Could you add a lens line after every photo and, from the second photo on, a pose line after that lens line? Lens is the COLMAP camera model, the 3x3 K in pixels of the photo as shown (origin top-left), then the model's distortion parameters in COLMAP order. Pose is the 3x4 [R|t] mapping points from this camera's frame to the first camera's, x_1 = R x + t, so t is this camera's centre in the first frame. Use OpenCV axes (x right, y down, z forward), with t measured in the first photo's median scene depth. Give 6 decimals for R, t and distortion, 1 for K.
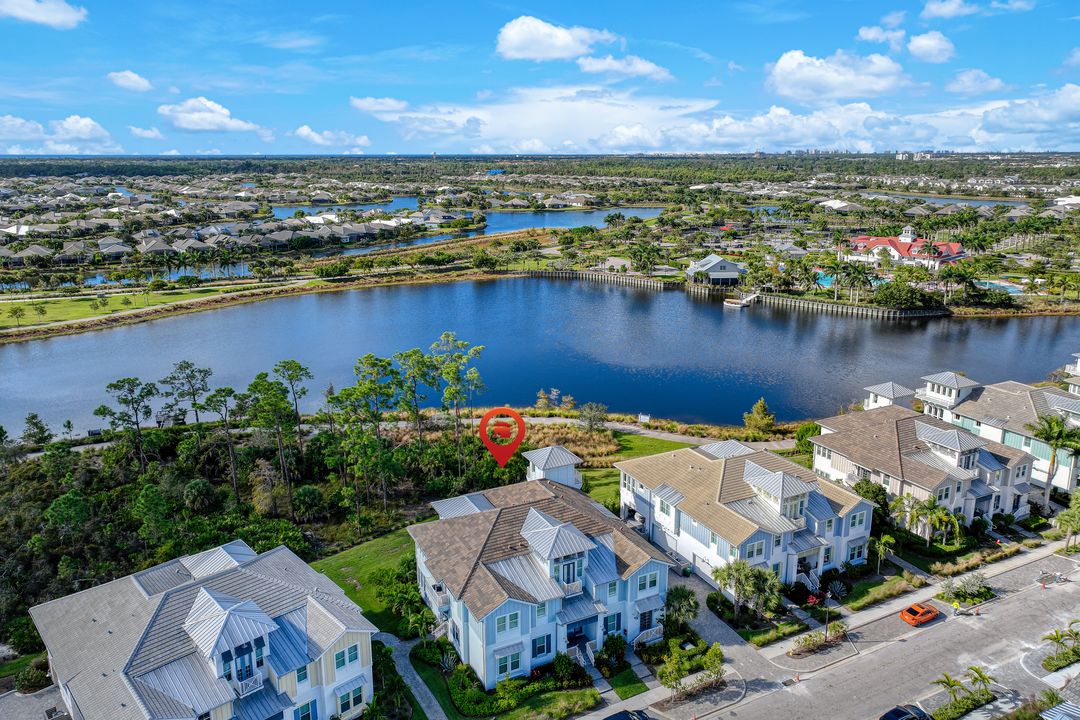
lens RADIAL K [[770.9, 0, 540.0], [0, 770.9, 360.0], [0, 0, 1]] dist [0.005415, 0.004575]
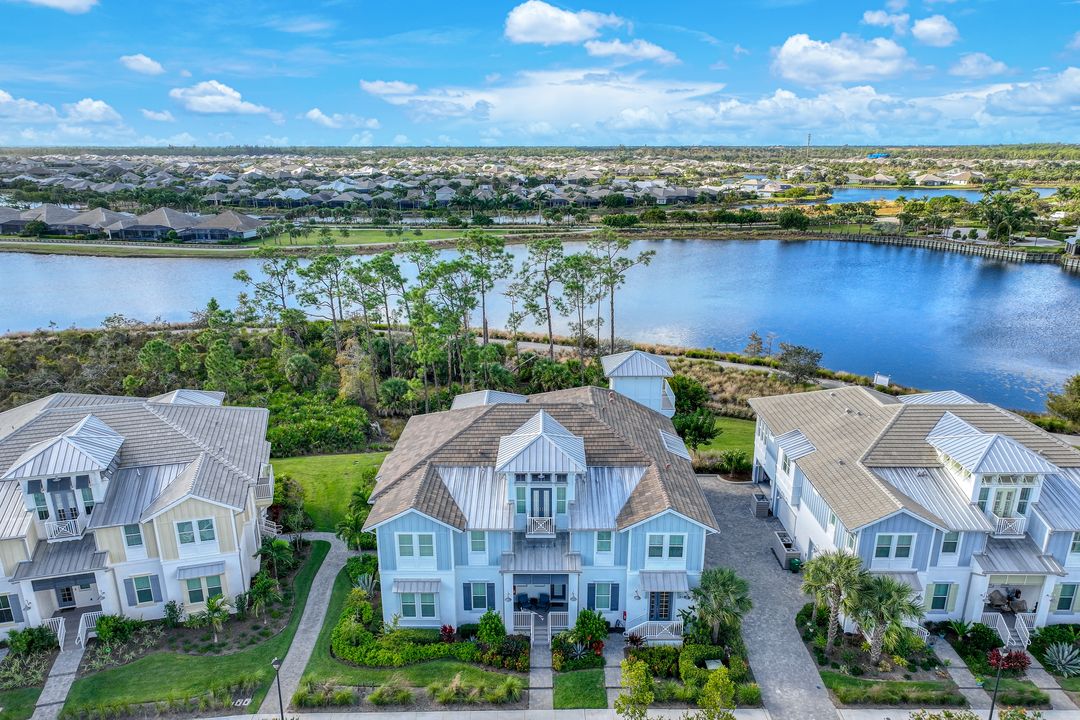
lens RADIAL K [[762.2, 0, 537.4], [0, 762.2, 402.2], [0, 0, 1]] dist [0.005612, 0.005419]
pose [[0.889899, 0.146418, -0.432021, 0.076871], [-0.119513, 0.988840, 0.088953, 0.034422], [0.440223, -0.027527, 0.897466, 0.107553]]
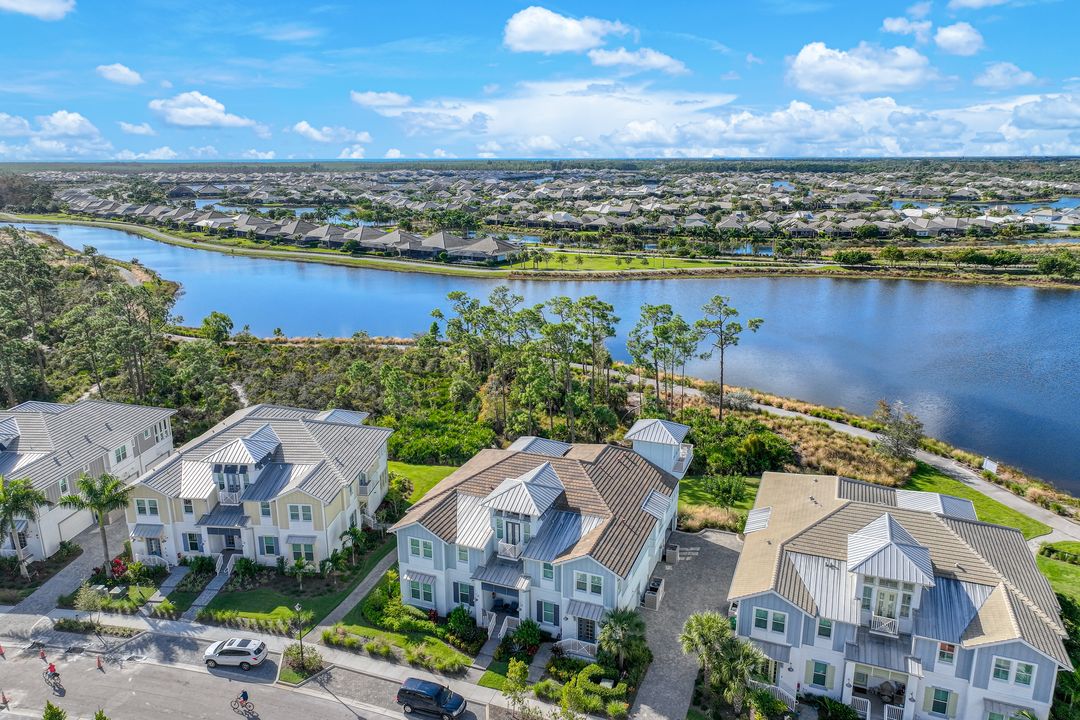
lens RADIAL K [[751.7, 0, 540.0], [0, 751.7, 360.0], [0, 0, 1]] dist [0.006284, 0.002866]
pose [[0.664388, 0.194133, -0.721735, 0.163197], [-0.192126, 0.977587, 0.086092, 0.000723], [0.722271, 0.081465, 0.686795, 0.106403]]
